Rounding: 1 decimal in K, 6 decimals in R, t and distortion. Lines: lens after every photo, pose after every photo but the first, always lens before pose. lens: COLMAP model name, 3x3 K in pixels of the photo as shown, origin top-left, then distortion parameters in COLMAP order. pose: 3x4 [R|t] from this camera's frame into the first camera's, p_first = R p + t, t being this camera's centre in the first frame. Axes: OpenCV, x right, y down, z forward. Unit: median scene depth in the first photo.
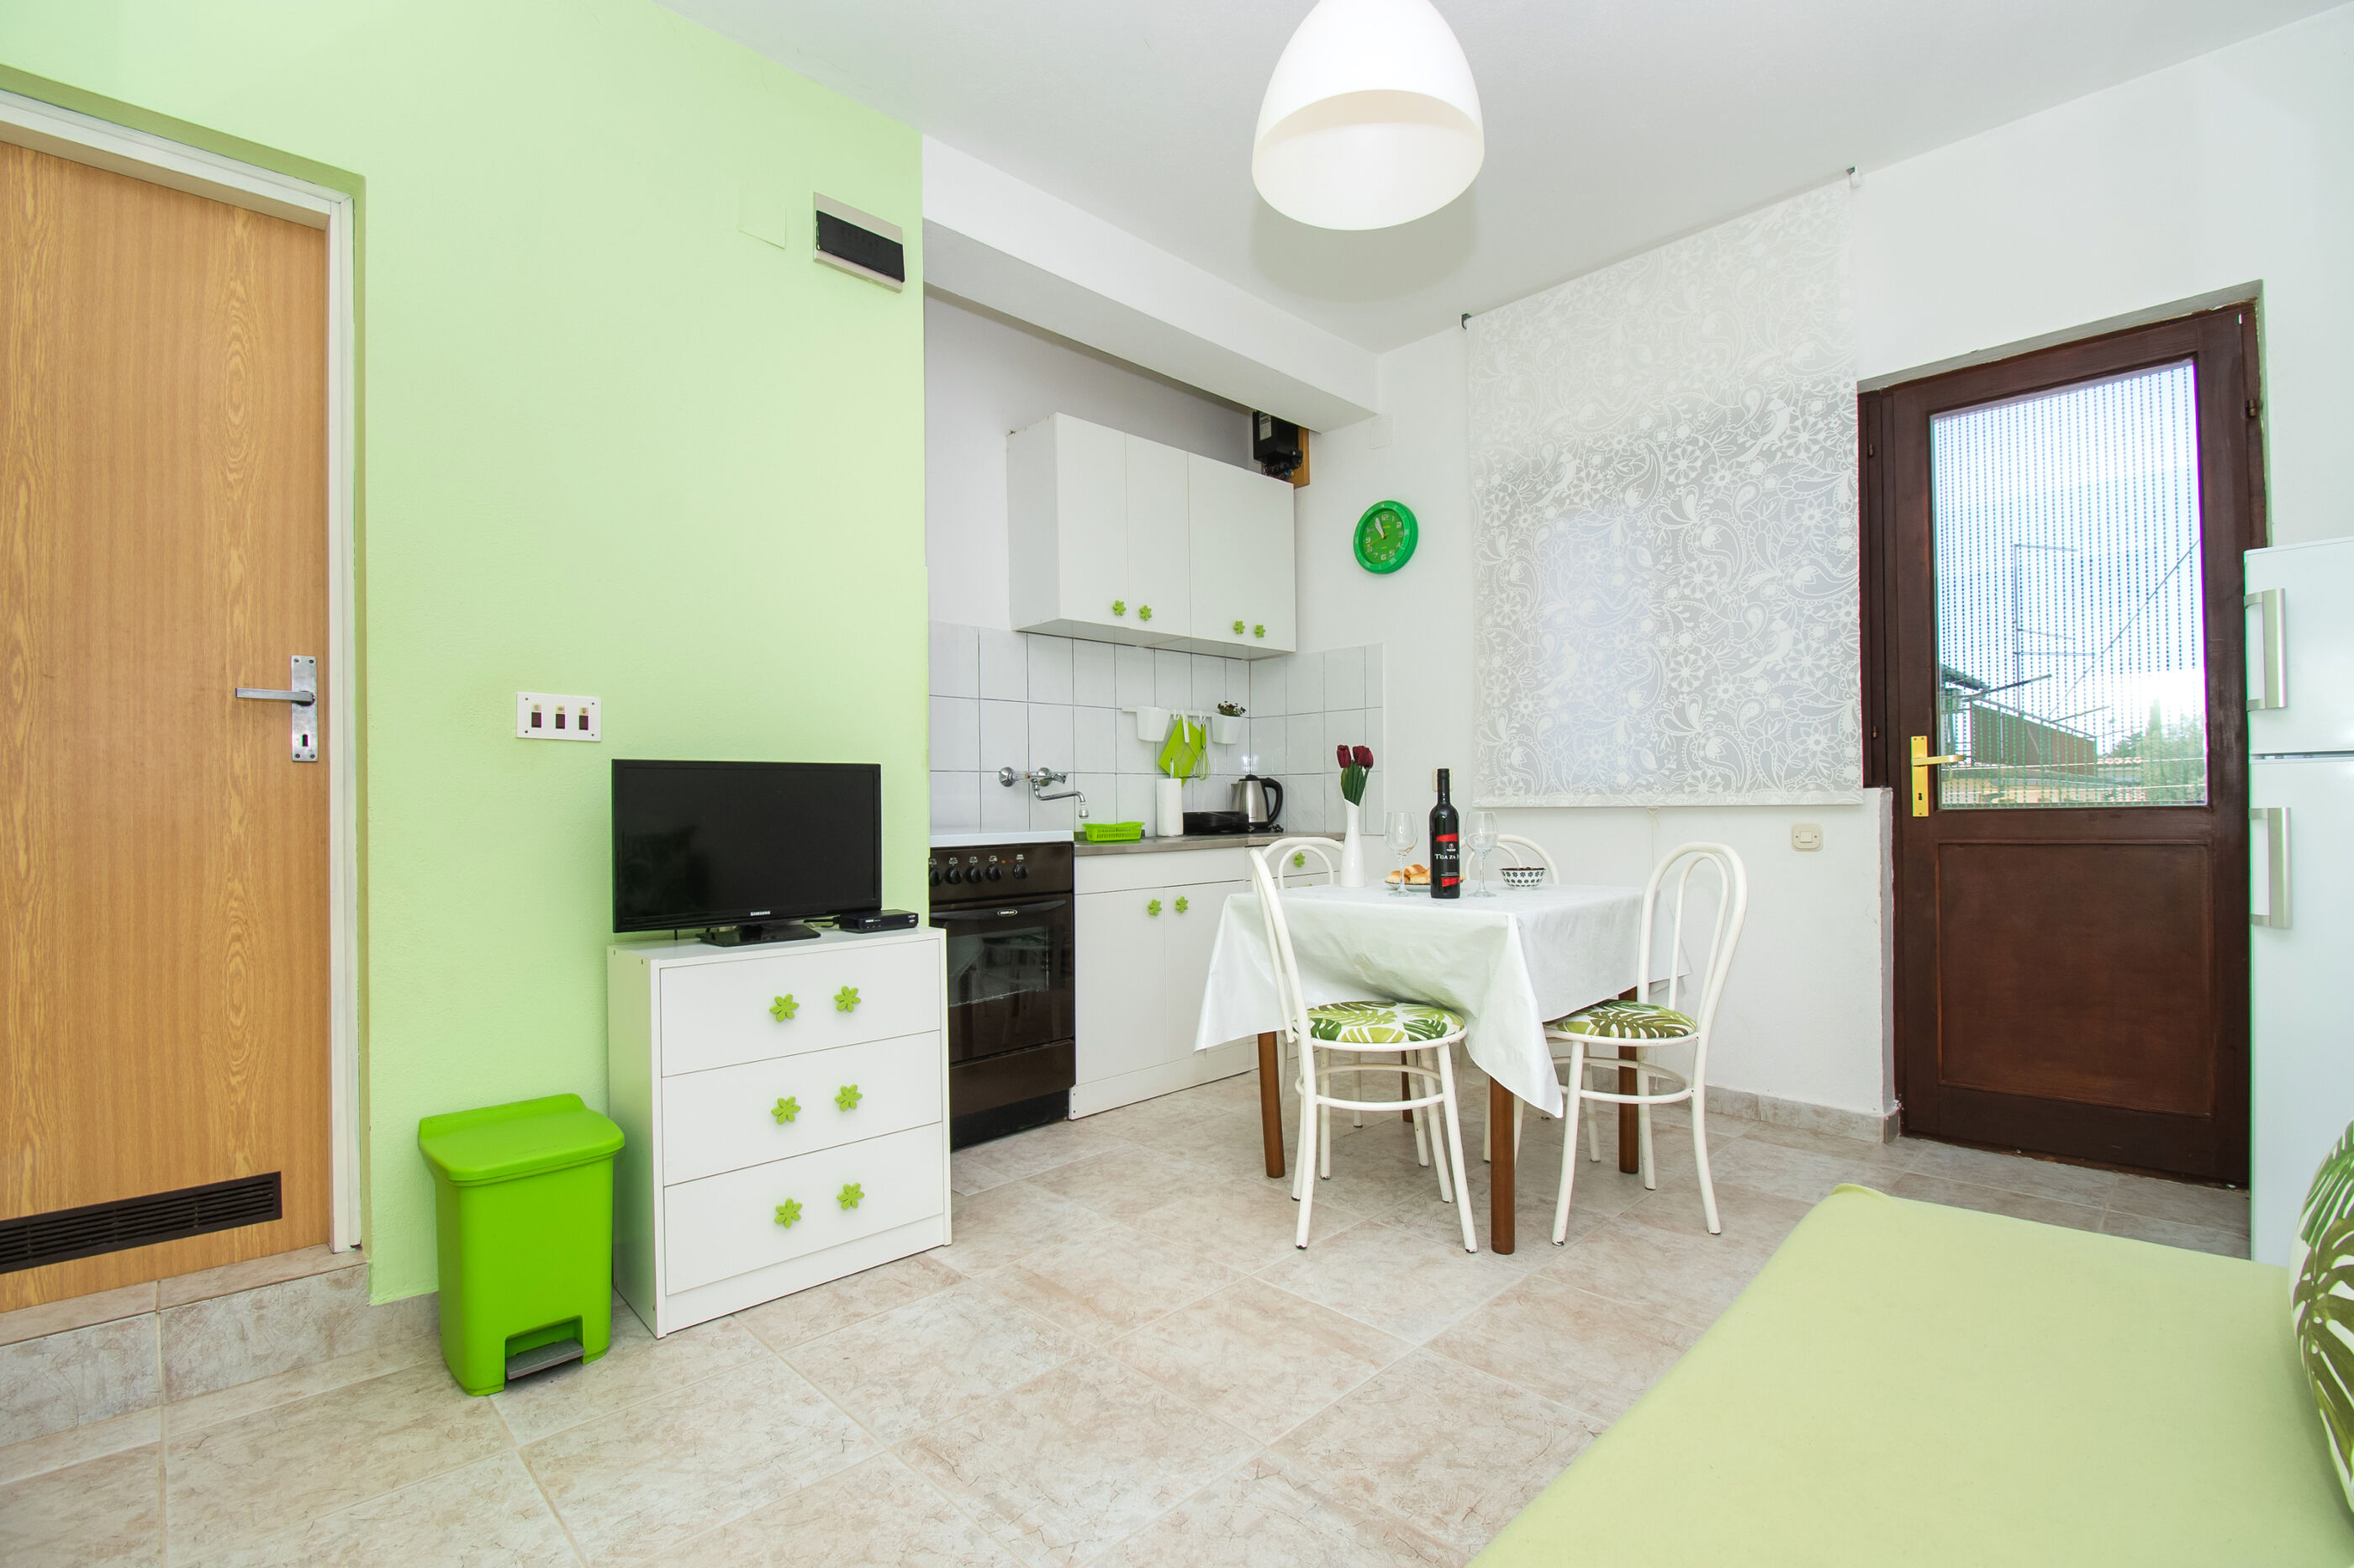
lens RADIAL K [[1042.6, 0, 1183.3], [0, 1042.6, 806.6], [0, 0, 1]] dist [-0.003303, -0.011532]
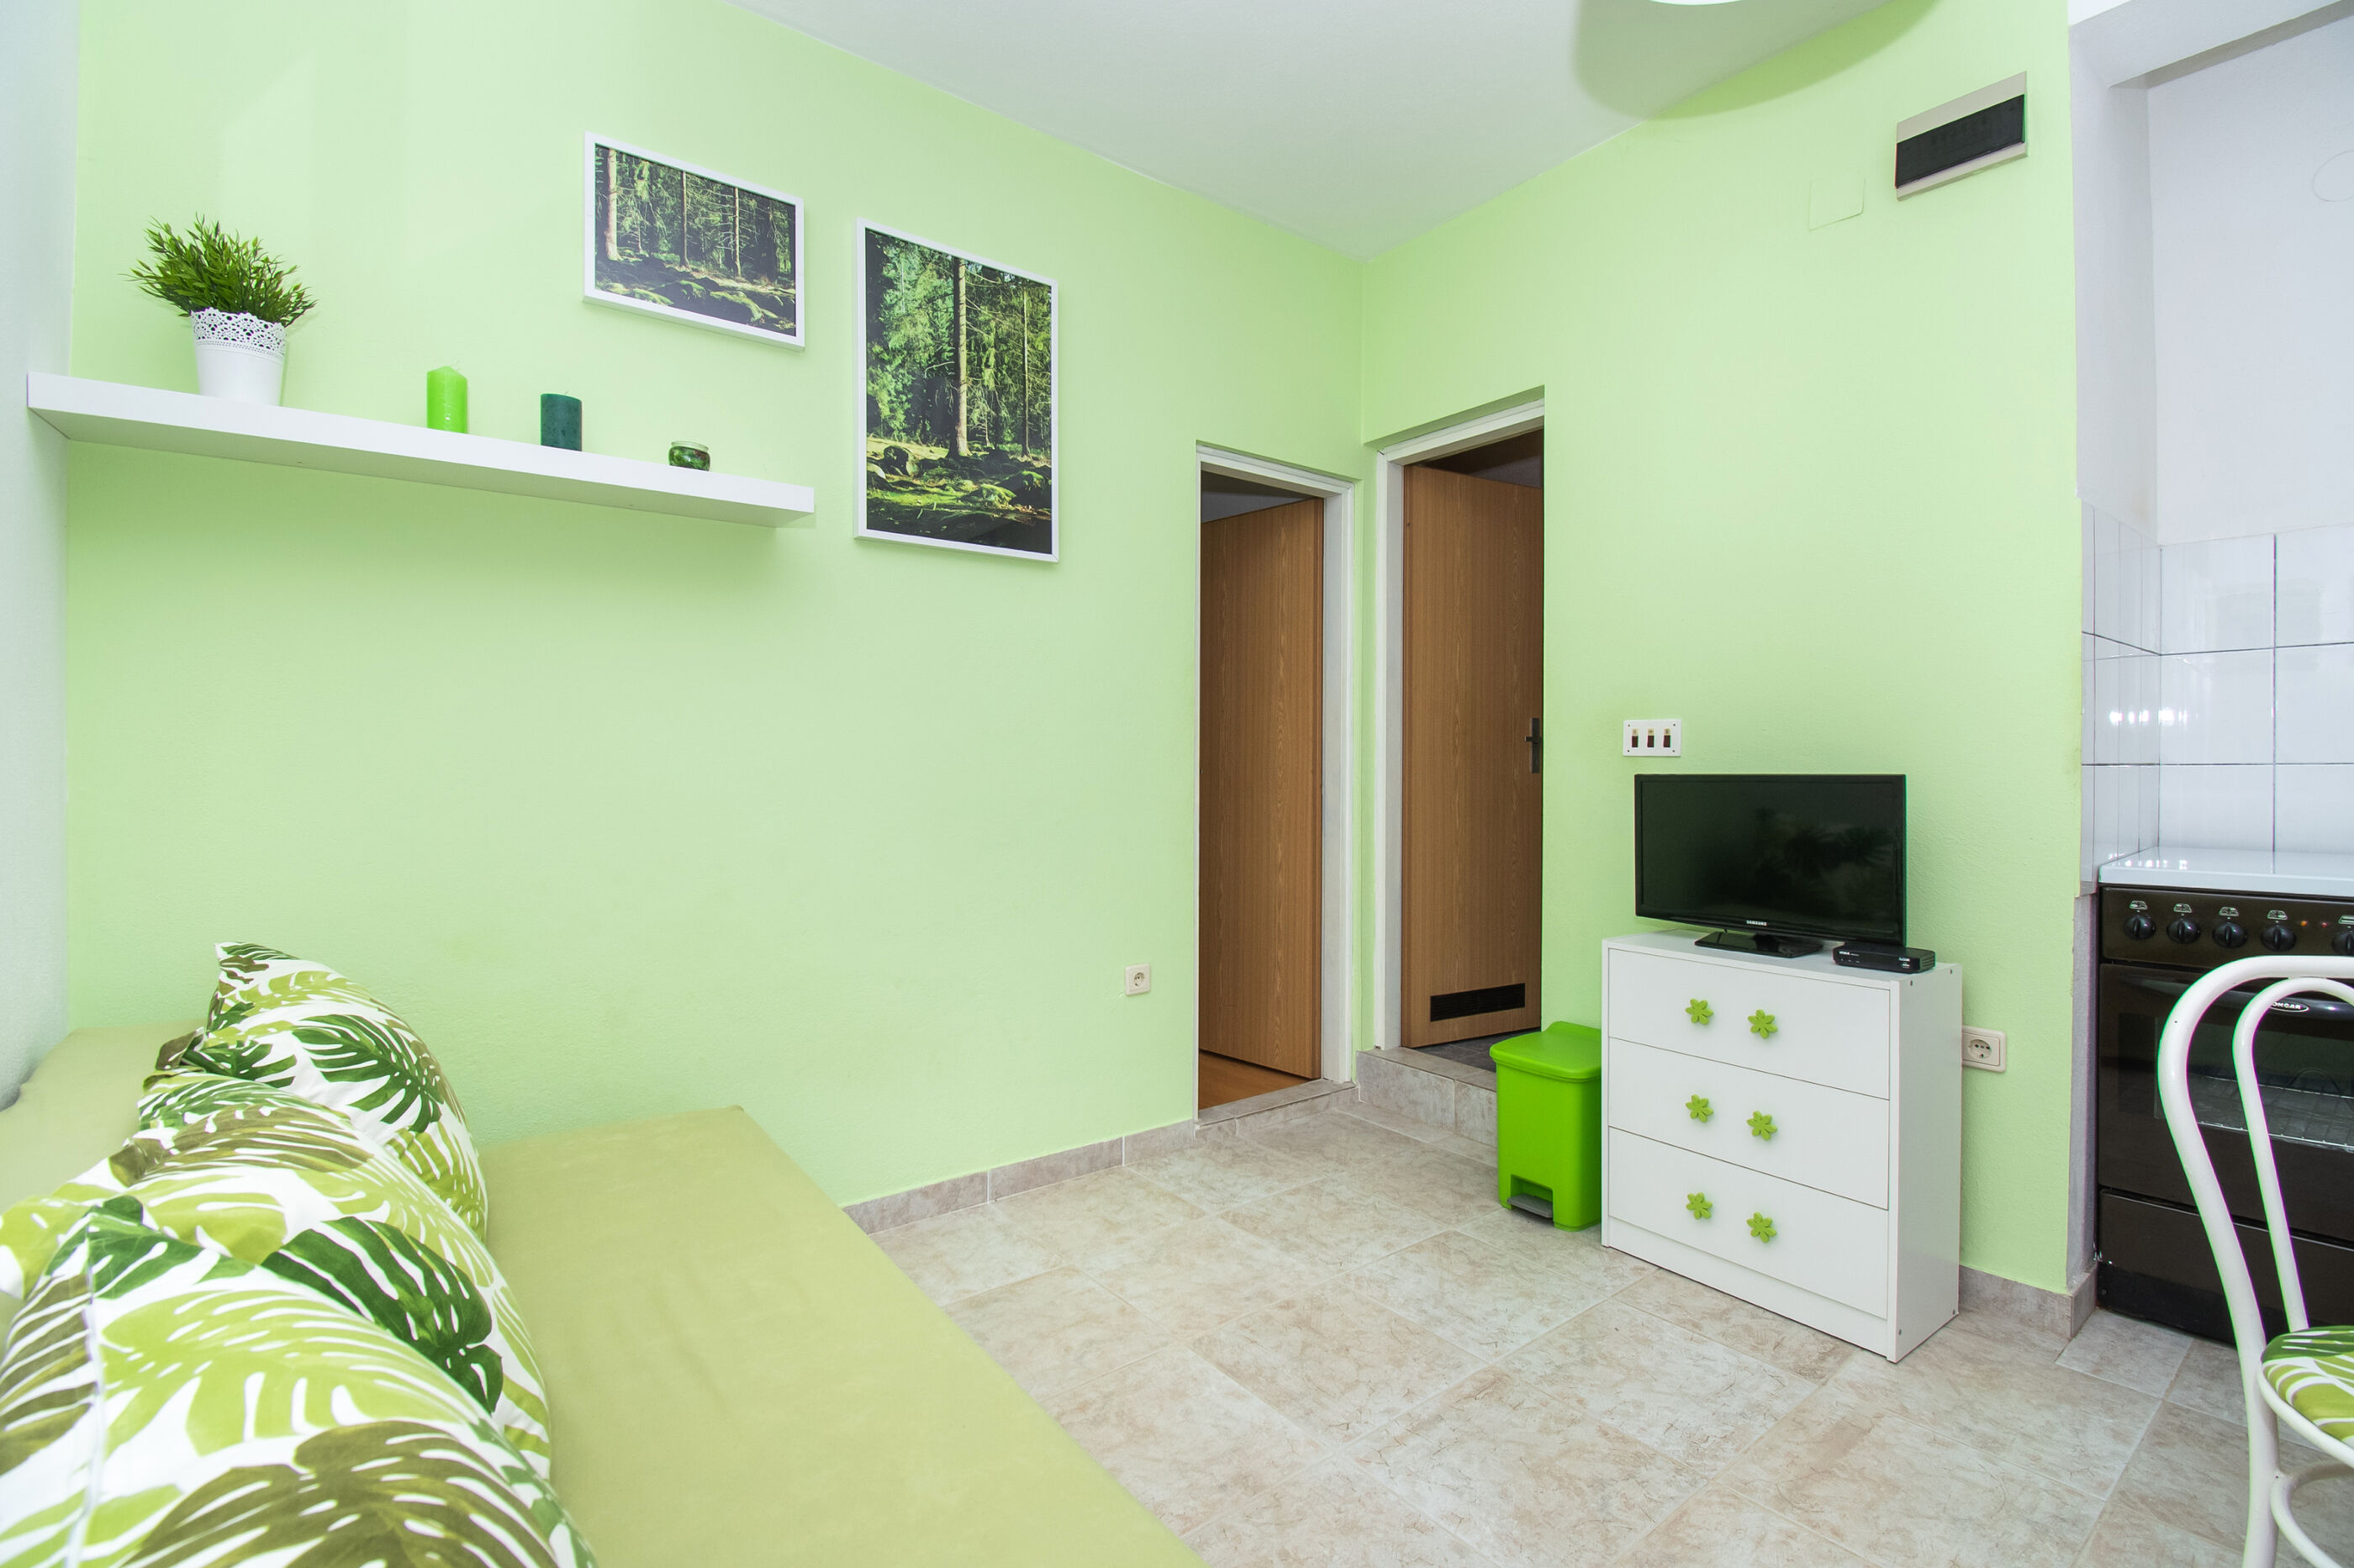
lens RADIAL K [[1042.6, 0, 1184.7], [0, 1042.6, 789.9], [0, 0, 1]] dist [-0.003303, -0.011532]
pose [[-0.115225, 0.030466, -0.992872, 0.578217], [0.000908, 0.999532, 0.030565, -0.052112], [0.993339, 0.002620, -0.115198, 0.485733]]
